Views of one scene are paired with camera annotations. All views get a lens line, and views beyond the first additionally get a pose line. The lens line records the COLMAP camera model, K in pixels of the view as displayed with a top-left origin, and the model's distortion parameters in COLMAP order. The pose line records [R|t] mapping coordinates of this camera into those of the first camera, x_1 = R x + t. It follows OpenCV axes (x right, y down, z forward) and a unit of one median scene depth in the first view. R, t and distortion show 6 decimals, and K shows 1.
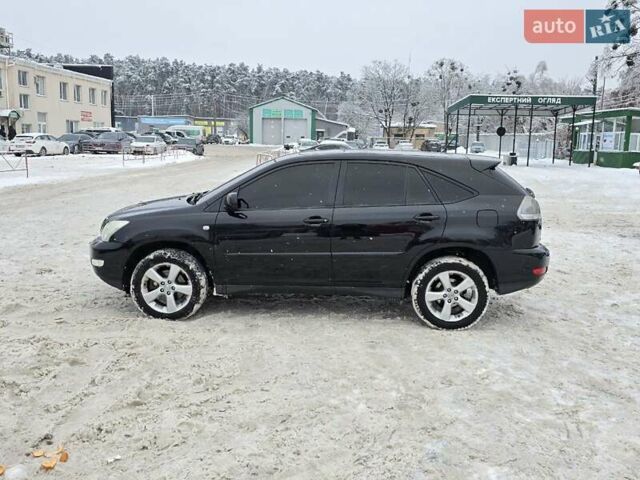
lens RADIAL K [[613.3, 0, 329.1], [0, 613.3, 241.9], [0, 0, 1]] dist [0.106381, -0.141923]
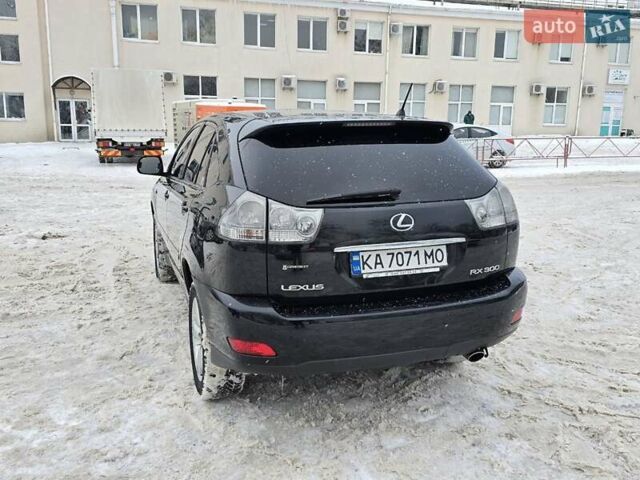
lens RADIAL K [[613.3, 0, 329.1], [0, 613.3, 241.9], [0, 0, 1]] dist [0.106381, -0.141923]
pose [[0.367047, 0.168921, -0.914736, 0.106122], [-0.158871, 0.980309, 0.117282, -0.013552], [0.916535, 0.102277, 0.386656, 0.114990]]
